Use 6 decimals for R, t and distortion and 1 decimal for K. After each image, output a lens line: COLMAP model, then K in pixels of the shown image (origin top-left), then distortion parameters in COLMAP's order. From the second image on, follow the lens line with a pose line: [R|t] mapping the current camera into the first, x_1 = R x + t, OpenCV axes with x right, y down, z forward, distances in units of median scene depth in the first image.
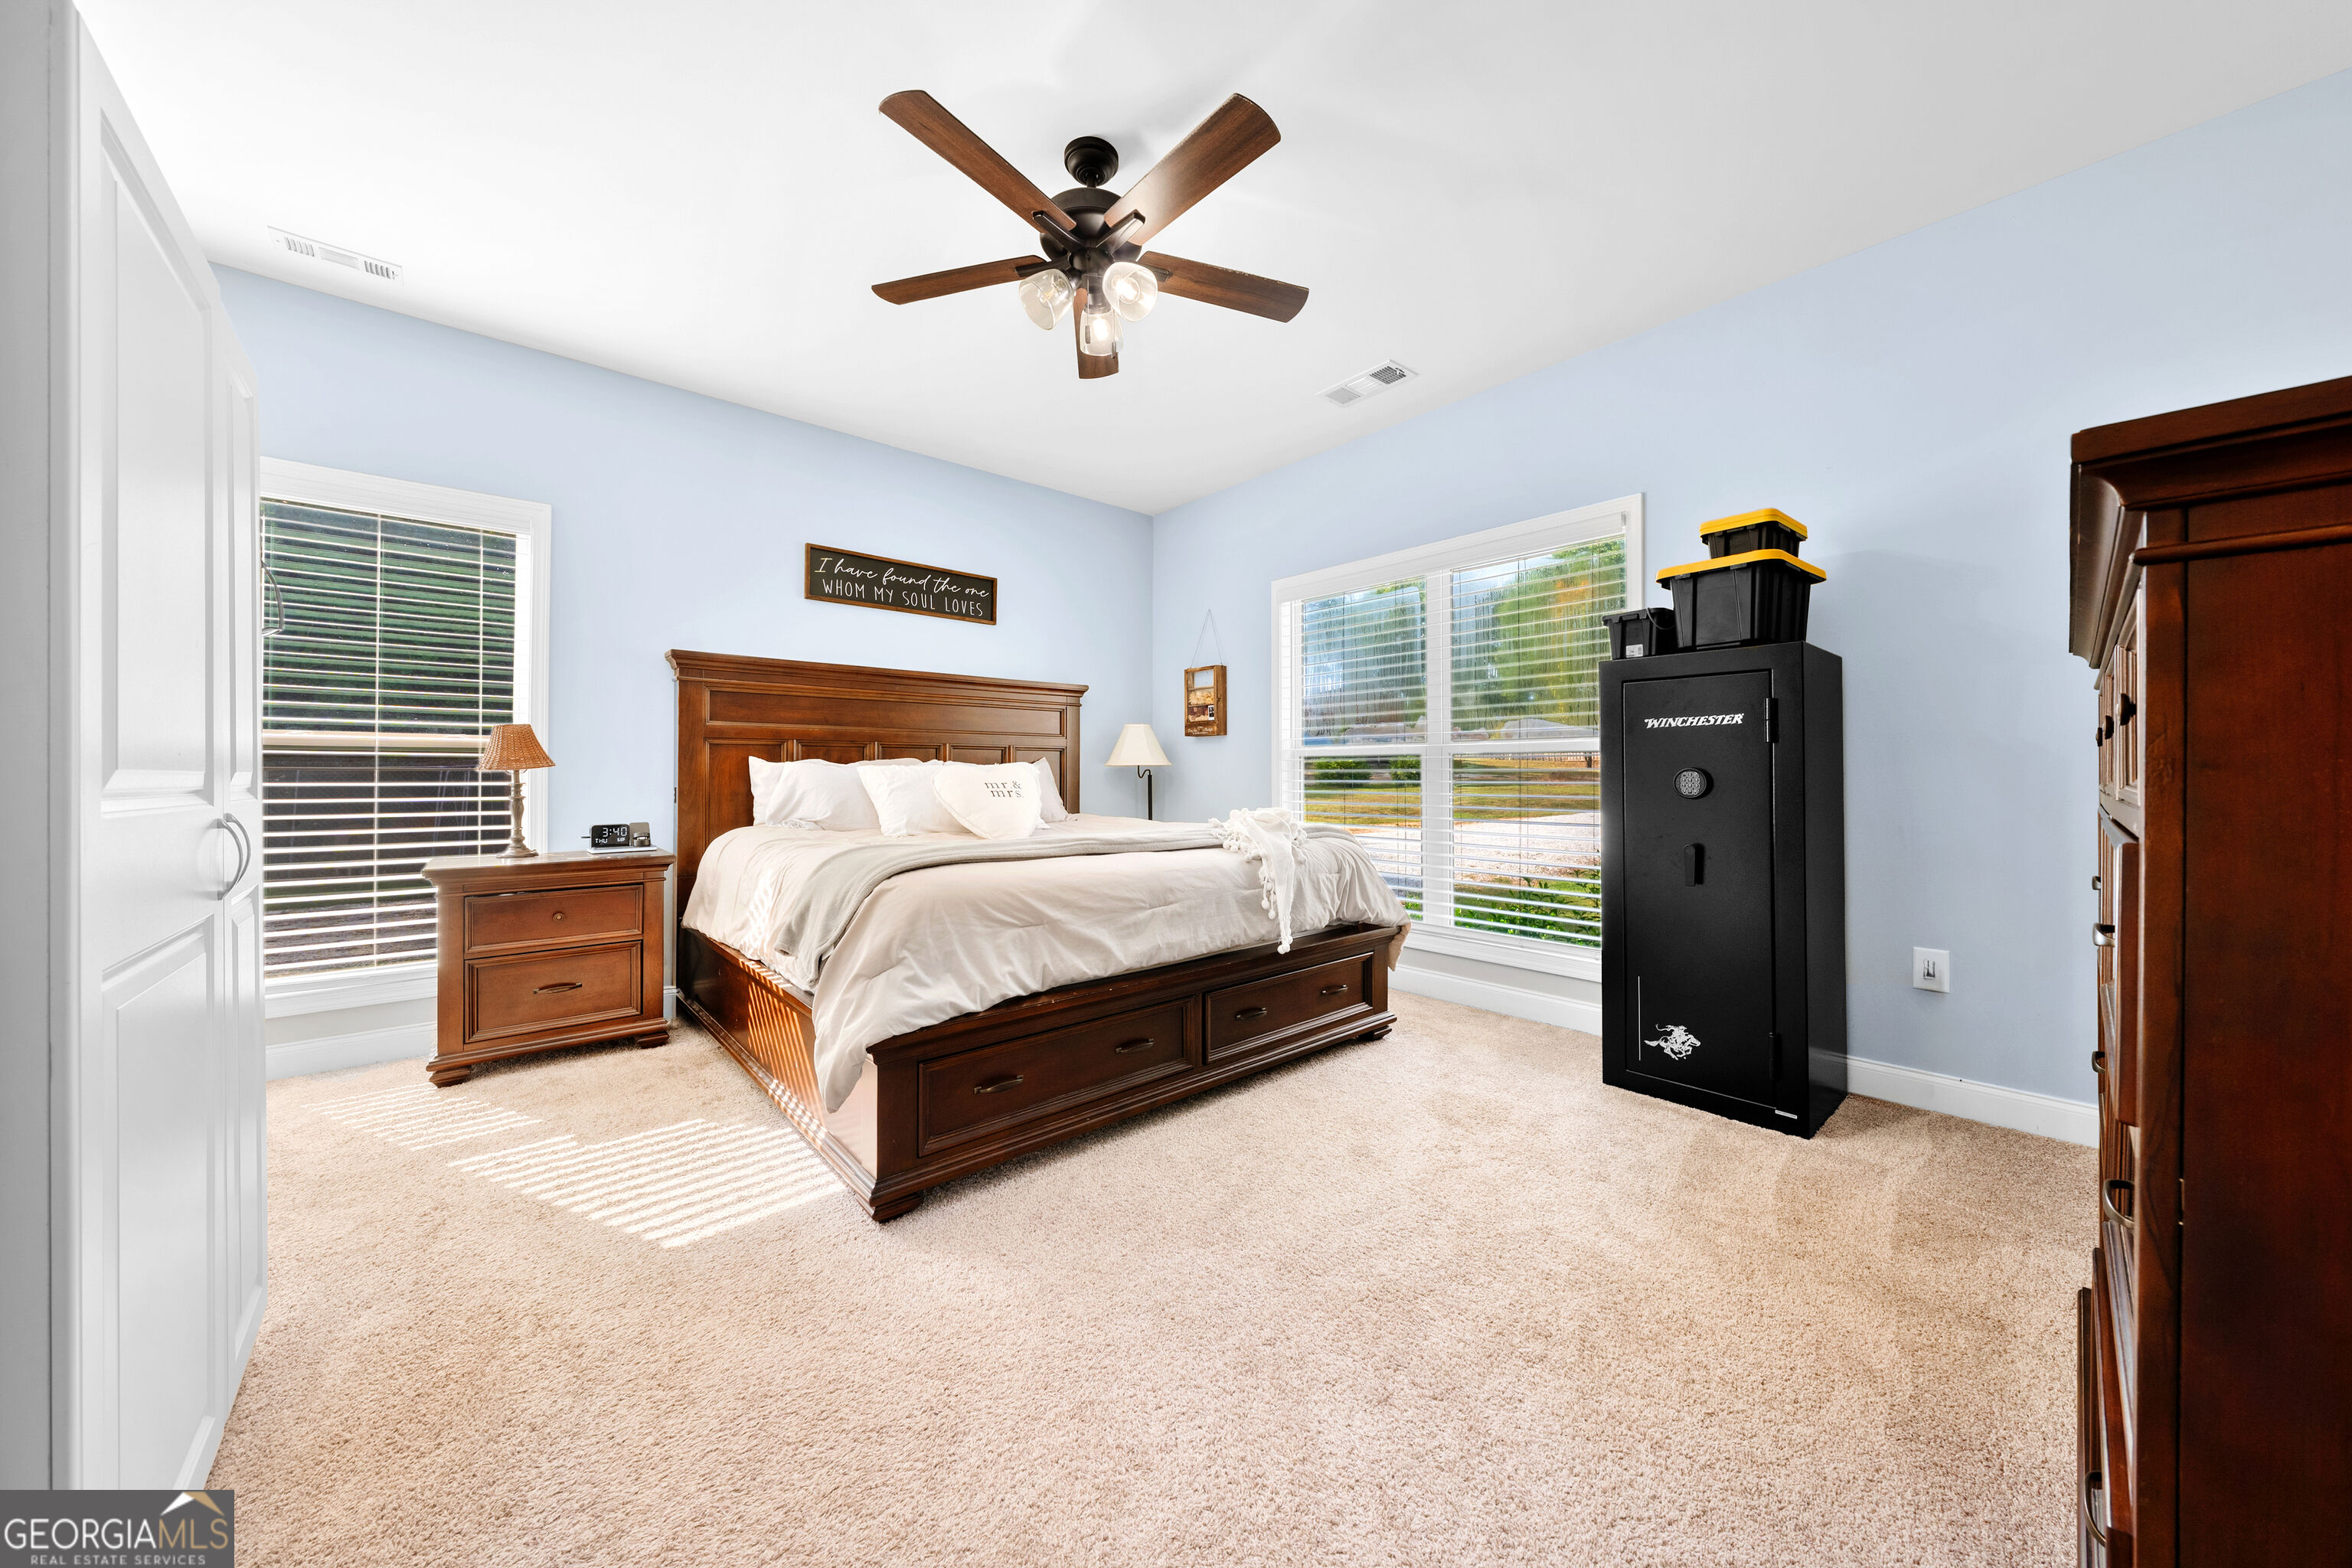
lens RADIAL K [[825.7, 0, 1186.1], [0, 825.7, 772.0], [0, 0, 1]] dist [0.000549, -0.000064]
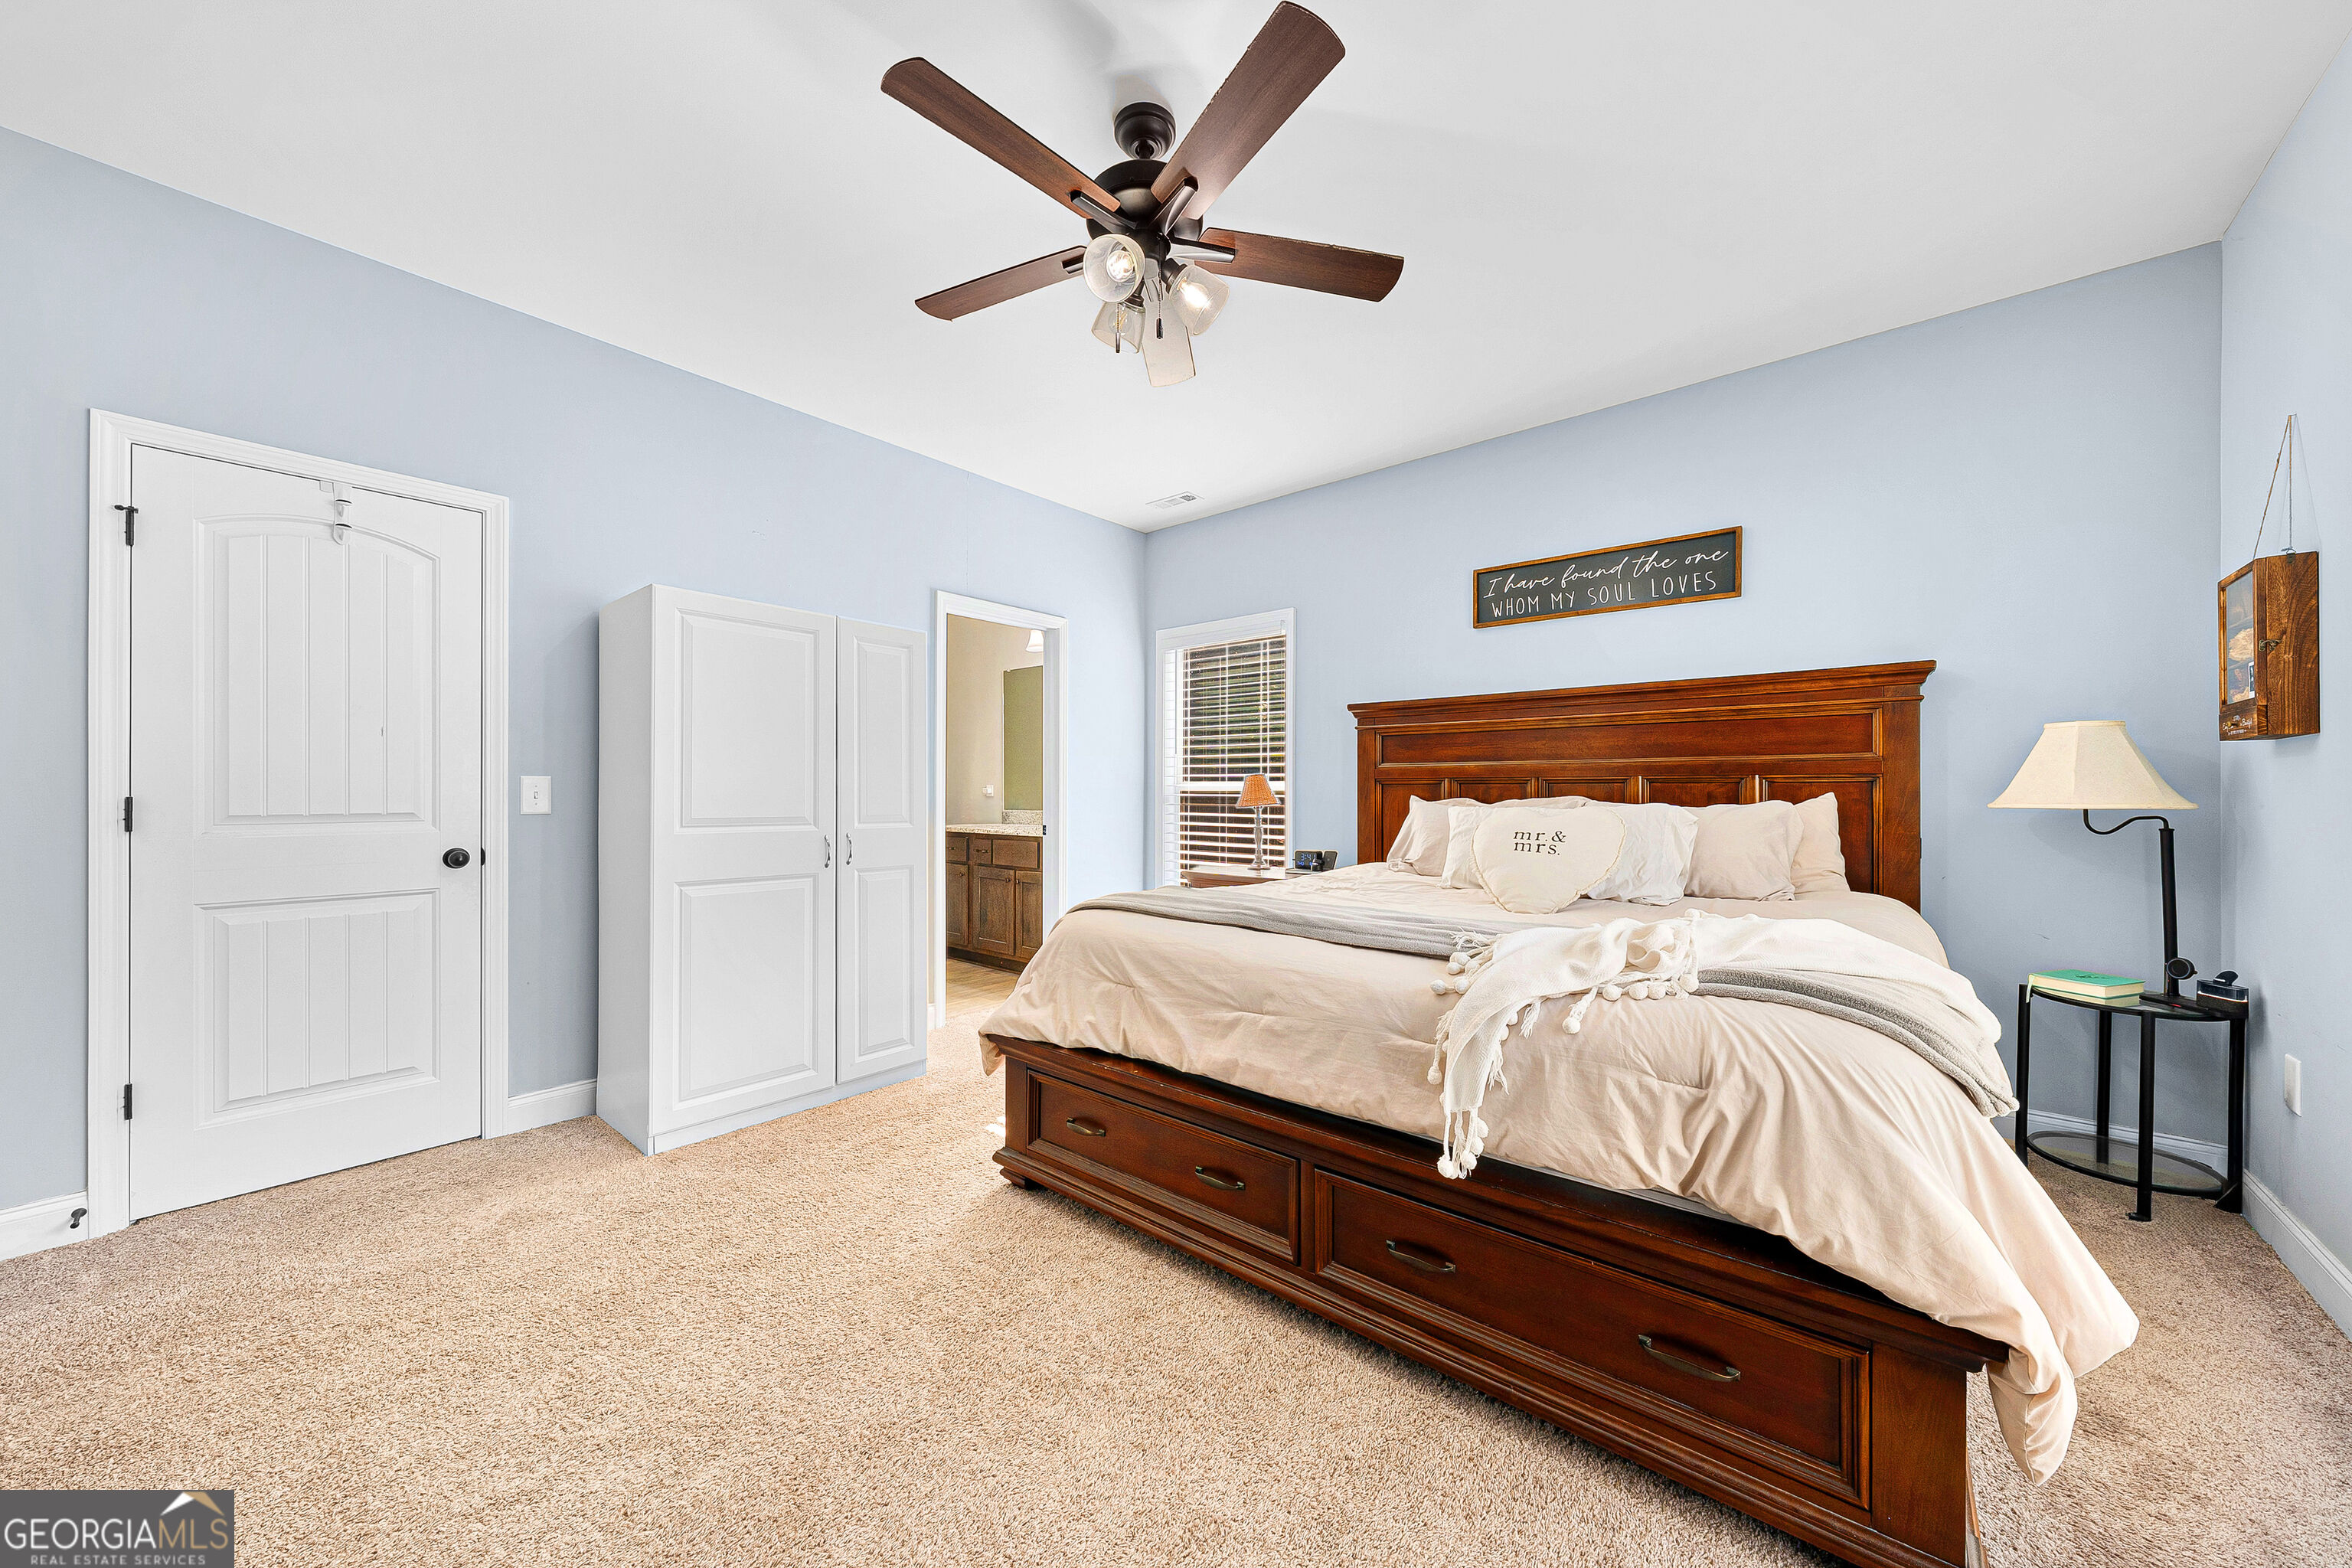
lens RADIAL K [[825.7, 0, 1178.4], [0, 825.7, 795.3], [0, 0, 1]] dist [0.000549, -0.000064]
pose [[0.140439, 0.004146, -0.990081, 0.439126], [0.000267, 0.999991, 0.004225, -0.021558], [0.990089, -0.000858, 0.140436, 0.529854]]
